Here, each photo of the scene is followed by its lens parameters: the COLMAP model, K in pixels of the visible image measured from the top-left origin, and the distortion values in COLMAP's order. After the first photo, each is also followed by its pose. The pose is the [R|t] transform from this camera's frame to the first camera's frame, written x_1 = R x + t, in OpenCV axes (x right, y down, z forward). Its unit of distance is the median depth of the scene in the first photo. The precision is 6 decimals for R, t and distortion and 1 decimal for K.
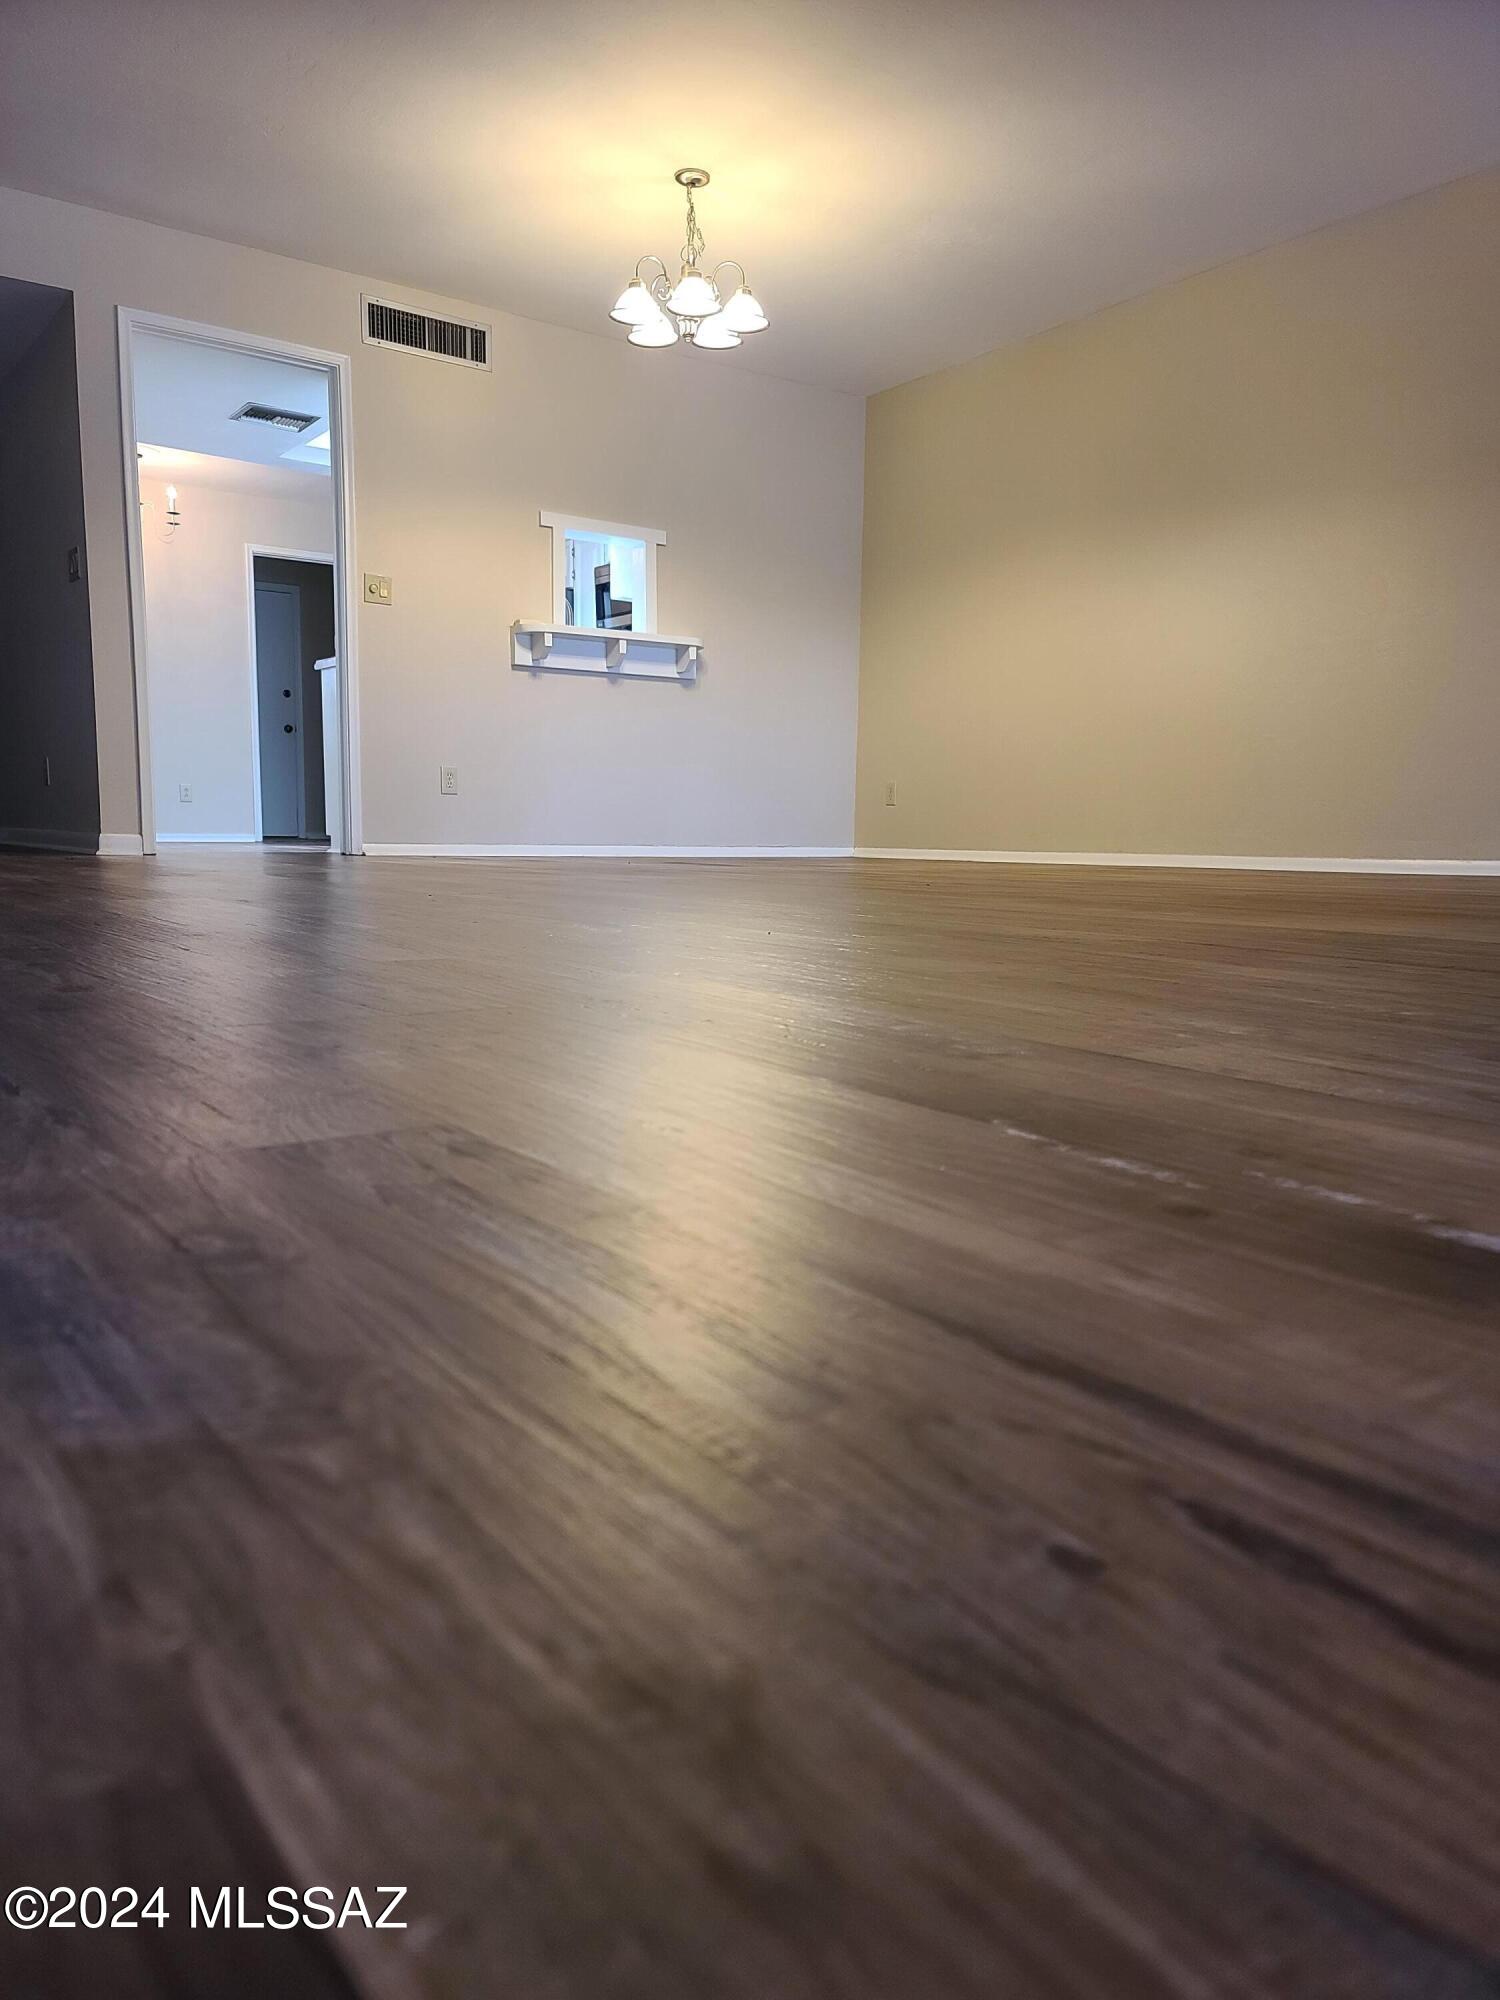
lens RADIAL K [[1460.5, 0, 748.2], [0, 1460.5, 1003.7], [0, 0, 1]] dist [0.066356, -0.015399]
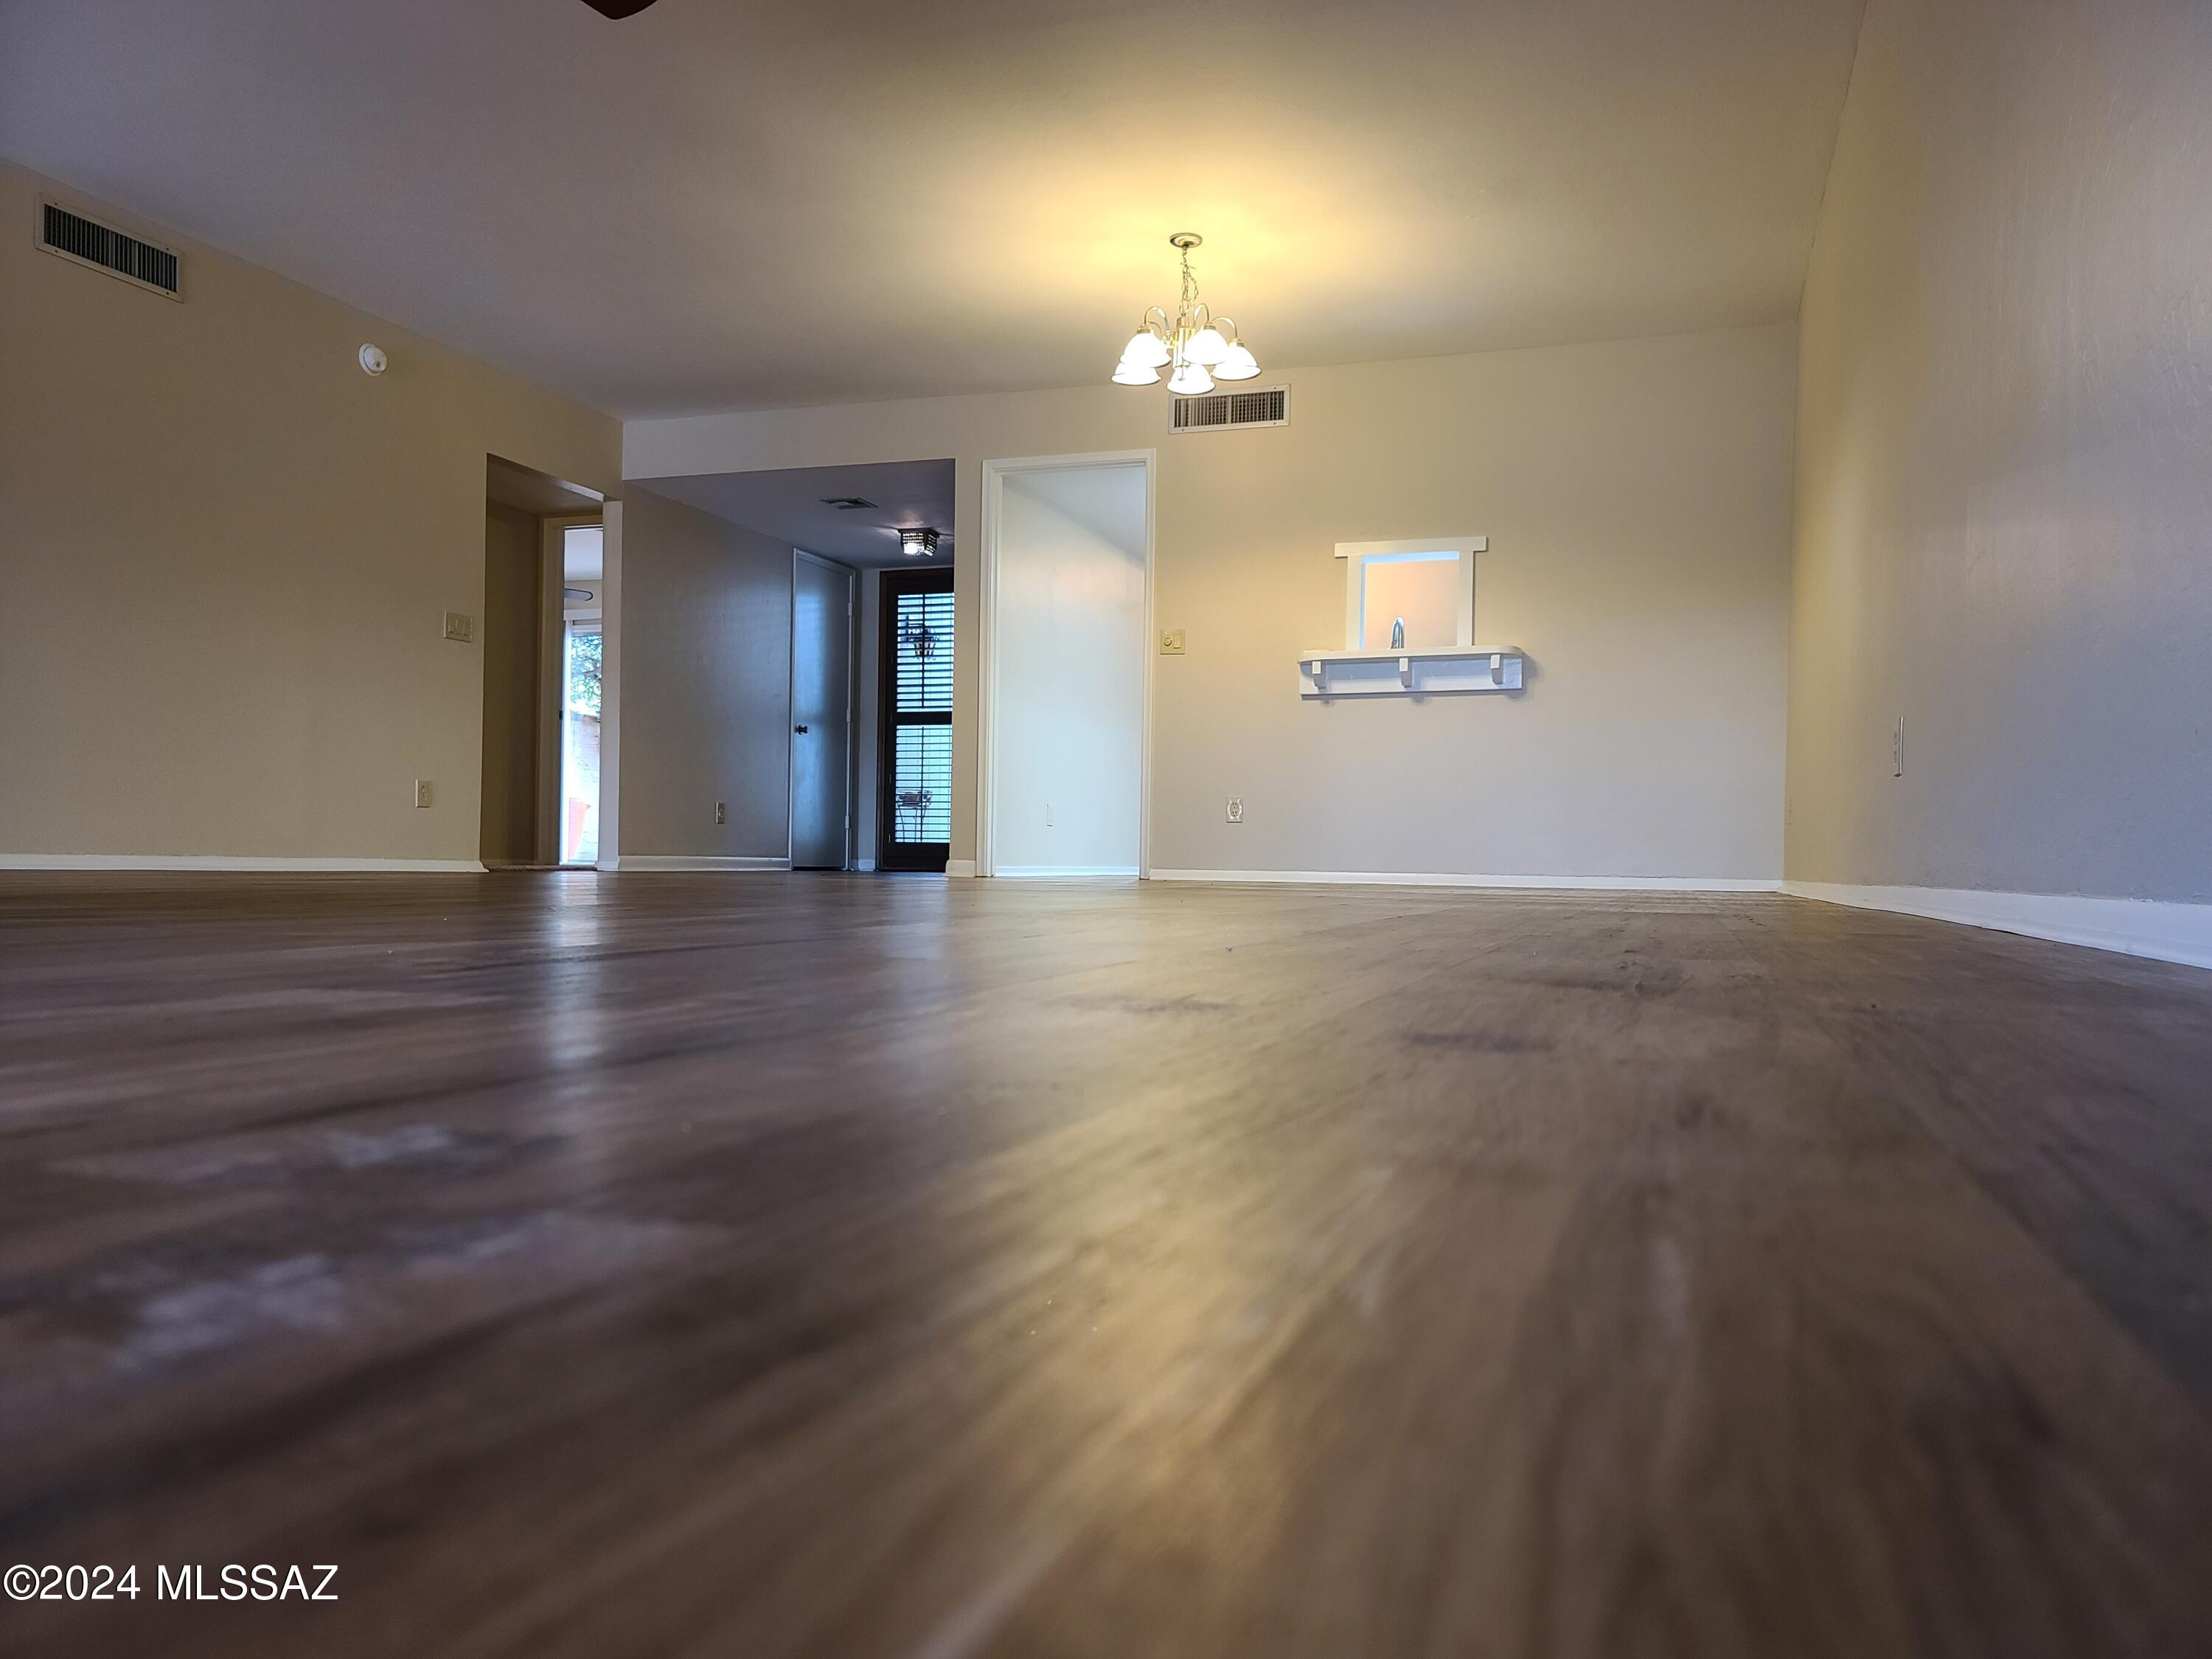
lens RADIAL K [[1615.3, 0, 1105.8], [0, 1615.3, 828.0], [0, 0, 1]] dist [0.066356, -0.015399]
pose [[0.590842, -0.018721, -0.806570, 0.654028], [-0.100011, 0.990320, -0.096248, -0.019097], [0.800565, 0.137533, 0.583250, 0.253405]]
